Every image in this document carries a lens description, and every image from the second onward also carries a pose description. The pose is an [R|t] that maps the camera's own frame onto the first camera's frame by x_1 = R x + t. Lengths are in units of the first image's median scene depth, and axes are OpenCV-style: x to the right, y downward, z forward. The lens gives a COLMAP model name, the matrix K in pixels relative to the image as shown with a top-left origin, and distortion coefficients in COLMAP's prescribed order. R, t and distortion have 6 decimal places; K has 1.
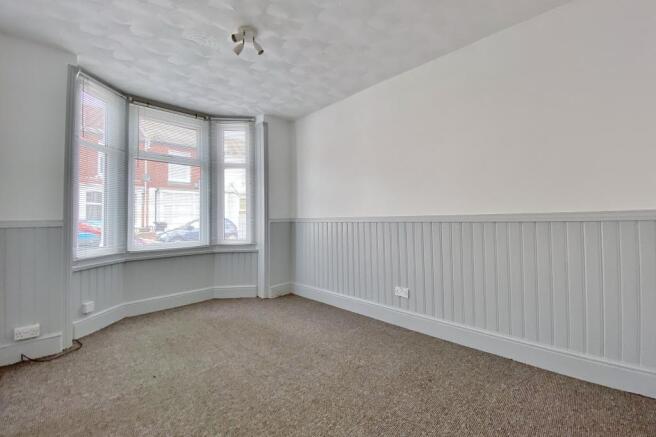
lens RADIAL K [[264.4, 0, 330.6], [0, 264.4, 208.1], [0, 0, 1]] dist [0.001729, -0.000549]
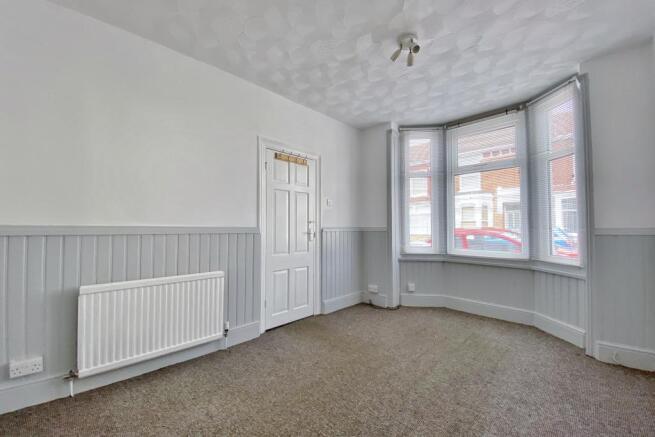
lens RADIAL K [[264.0, 0, 327.9], [0, 264.0, 222.4], [0, 0, 1]] dist [0.001729, -0.000549]
pose [[0.004336, -0.007755, -0.999961, 0.439657], [0.037046, 0.999285, -0.007590, 0.008815], [0.999304, -0.037011, 0.004620, 0.451707]]
